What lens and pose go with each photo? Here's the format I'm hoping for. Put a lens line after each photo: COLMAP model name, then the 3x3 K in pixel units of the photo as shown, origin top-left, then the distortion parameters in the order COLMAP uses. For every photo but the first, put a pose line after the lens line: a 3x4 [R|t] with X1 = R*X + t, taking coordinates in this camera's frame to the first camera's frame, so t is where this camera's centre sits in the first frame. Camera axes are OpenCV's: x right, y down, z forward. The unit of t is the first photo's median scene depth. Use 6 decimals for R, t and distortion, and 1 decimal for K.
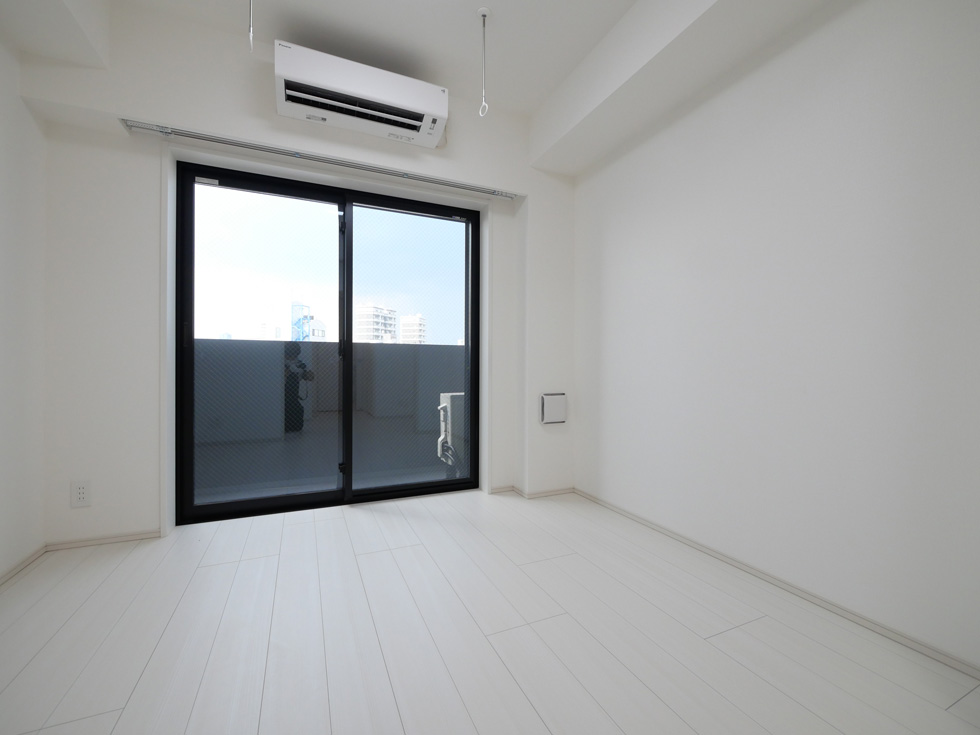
lens RADIAL K [[414.7, 0, 488.1], [0, 414.7, 367.9], [0, 0, 1]] dist [-0.002573, 0.001058]
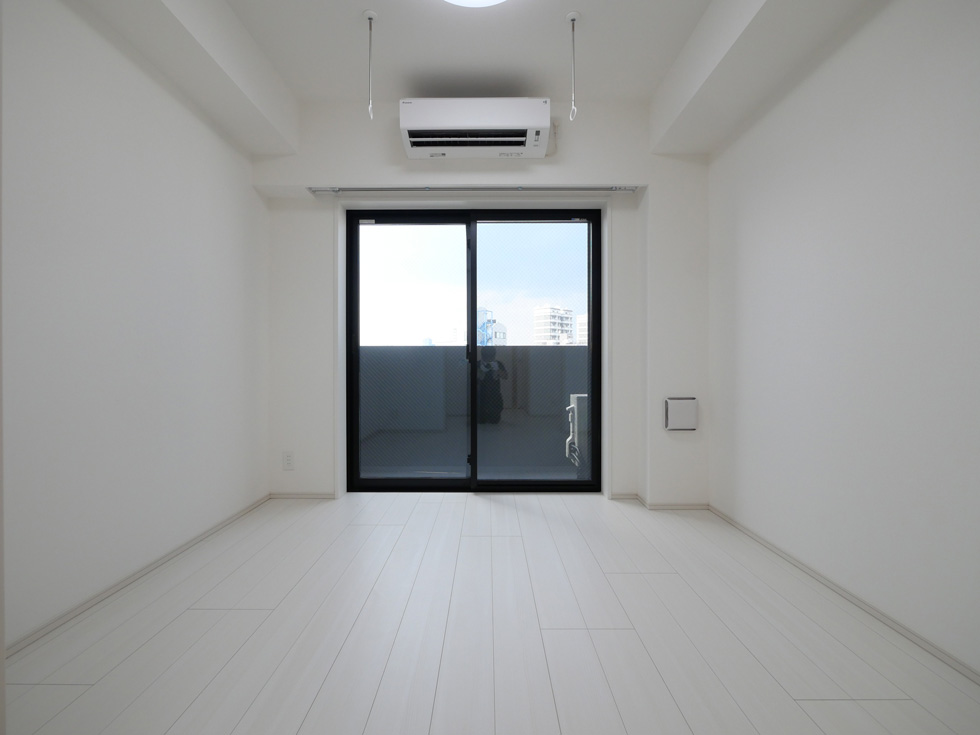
lens RADIAL K [[414.7, 0, 487.1], [0, 414.7, 367.2], [0, 0, 1]] dist [-0.002573, 0.001058]
pose [[0.912543, -0.003057, -0.408969, 0.151099], [0.002877, 0.999995, -0.001056, -0.005429], [0.408970, -0.000213, 0.912548, -0.001980]]
